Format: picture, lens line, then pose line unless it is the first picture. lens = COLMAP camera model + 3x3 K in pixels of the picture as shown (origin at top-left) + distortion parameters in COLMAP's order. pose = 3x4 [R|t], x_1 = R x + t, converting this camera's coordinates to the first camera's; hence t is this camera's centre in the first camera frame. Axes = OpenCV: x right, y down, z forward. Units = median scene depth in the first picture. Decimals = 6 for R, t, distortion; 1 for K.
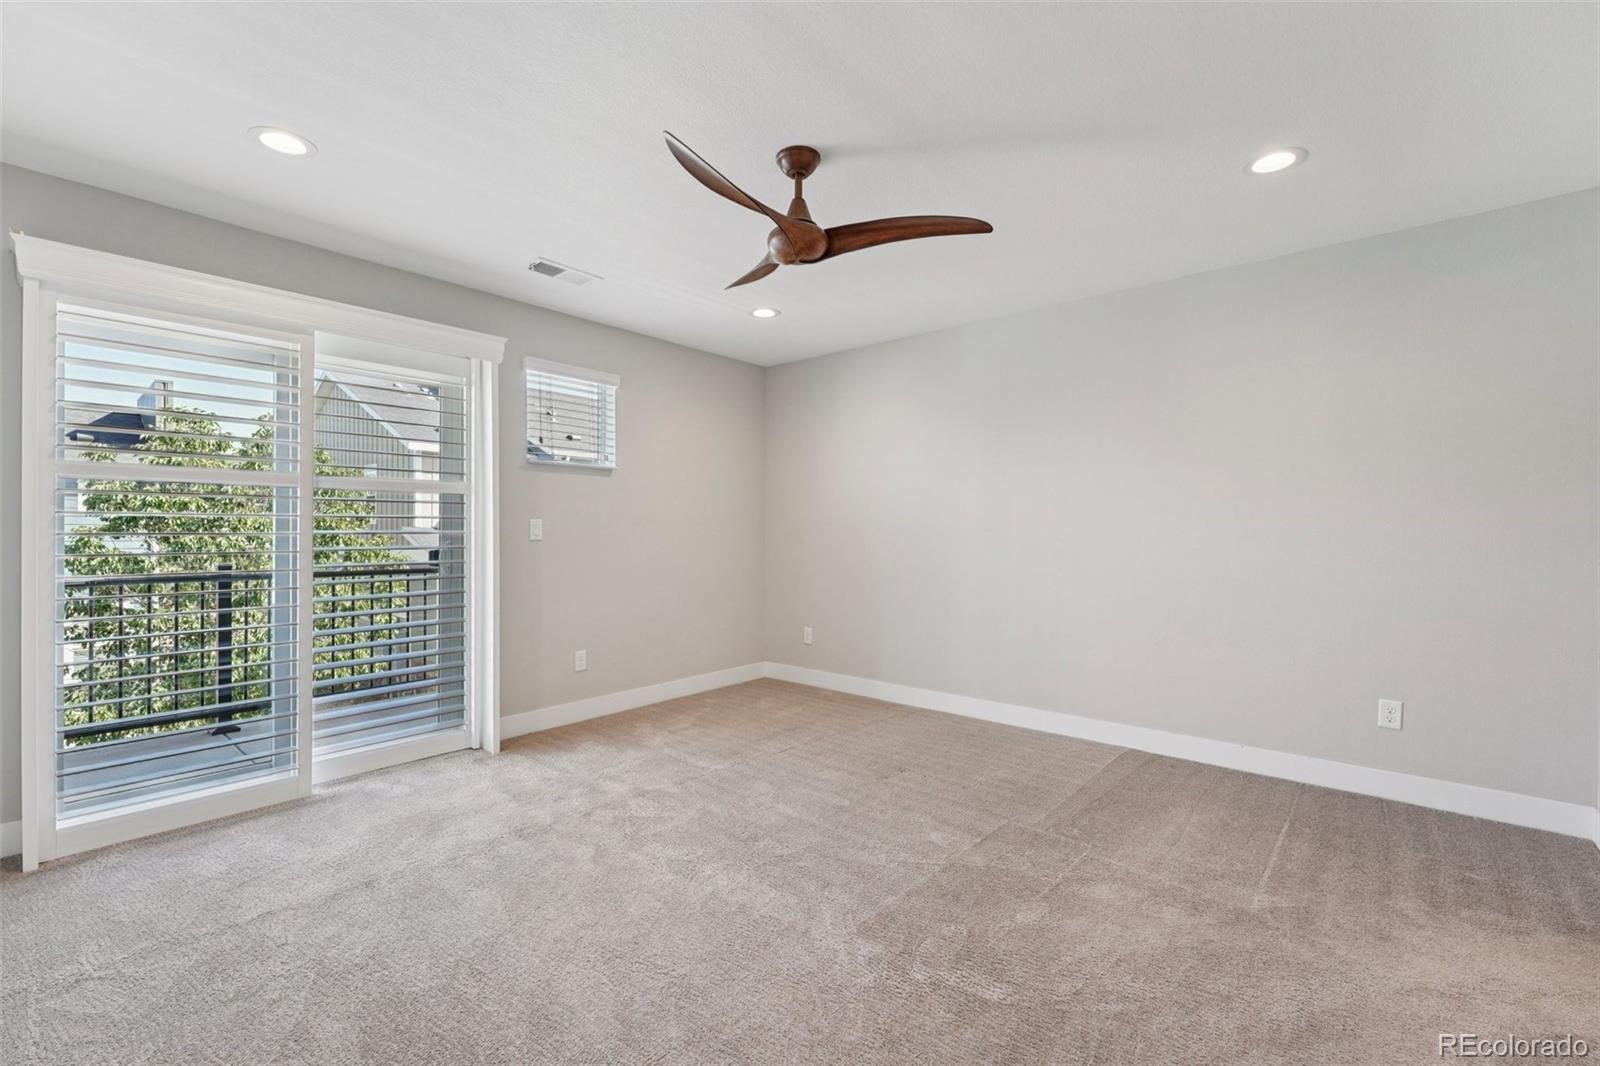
lens RADIAL K [[648.5, 0, 805.4], [0, 648.5, 533.4], [0, 0, 1]] dist [-0.000123, -0.000041]
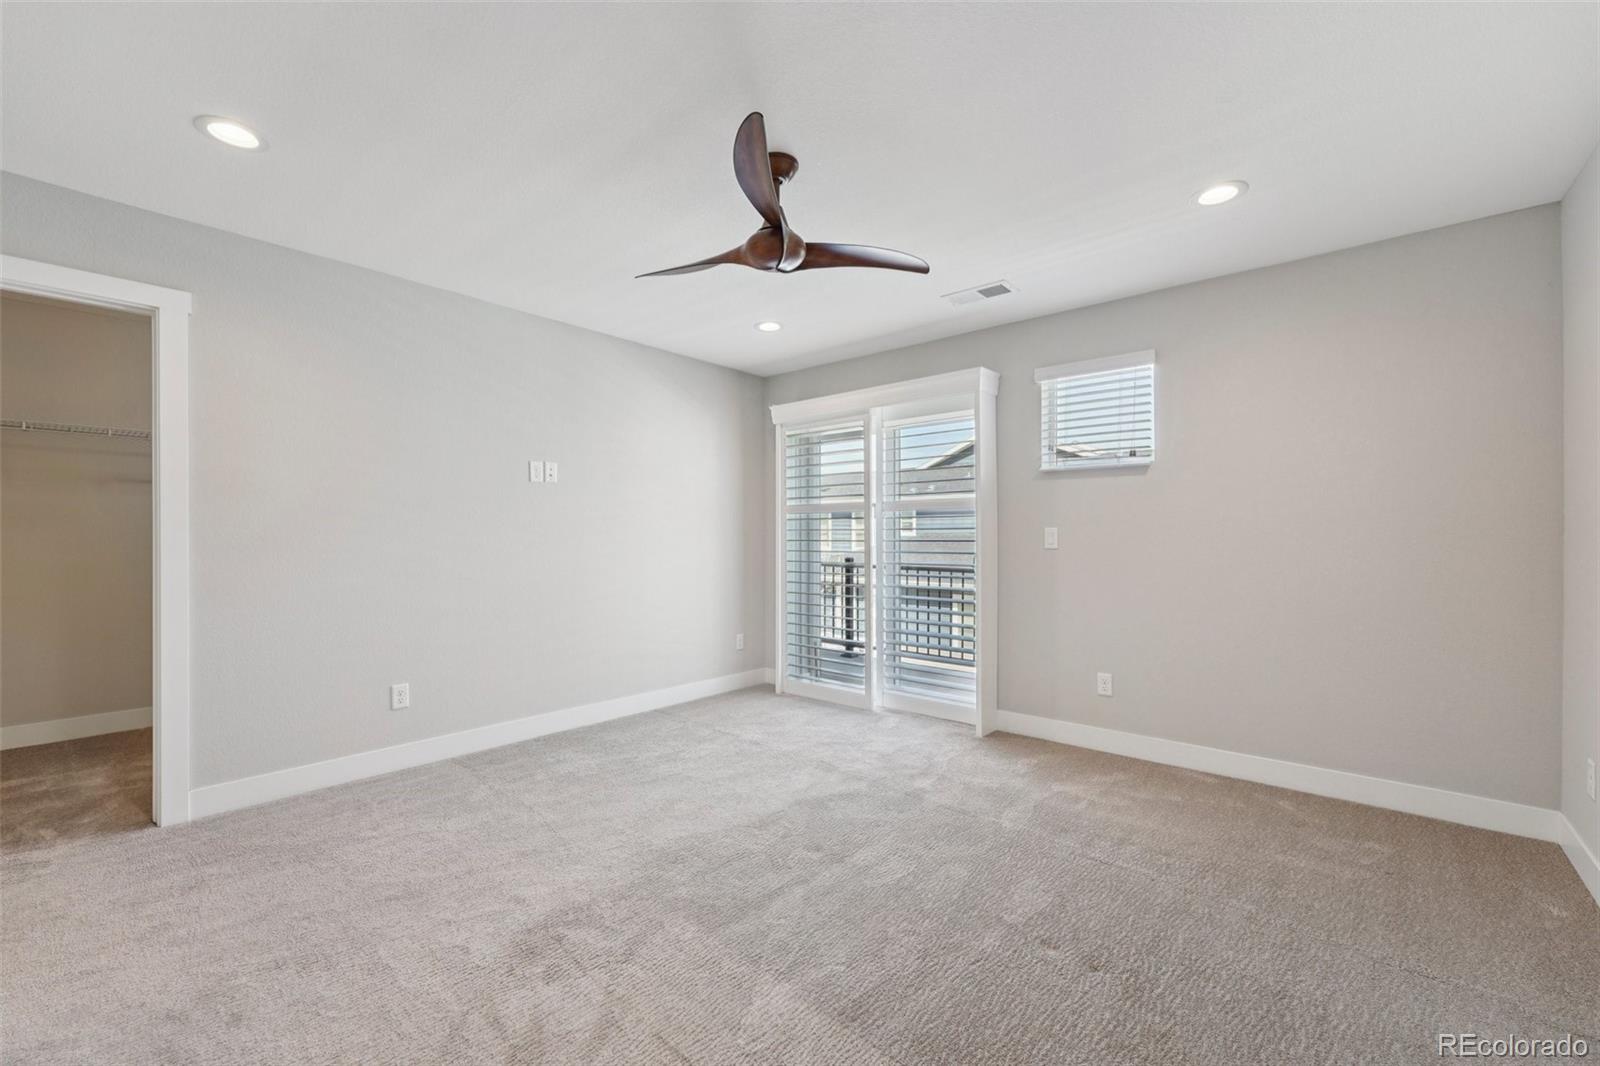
lens RADIAL K [[648.5, 0, 805.6], [0, 648.5, 533.6], [0, 0, 1]] dist [-0.000123, -0.000041]
pose [[0.014543, -0.010287, -0.999841, 0.664320], [-0.009031, 0.999905, -0.010419, 0.001713], [0.999853, 0.009181, 0.014449, 0.697950]]
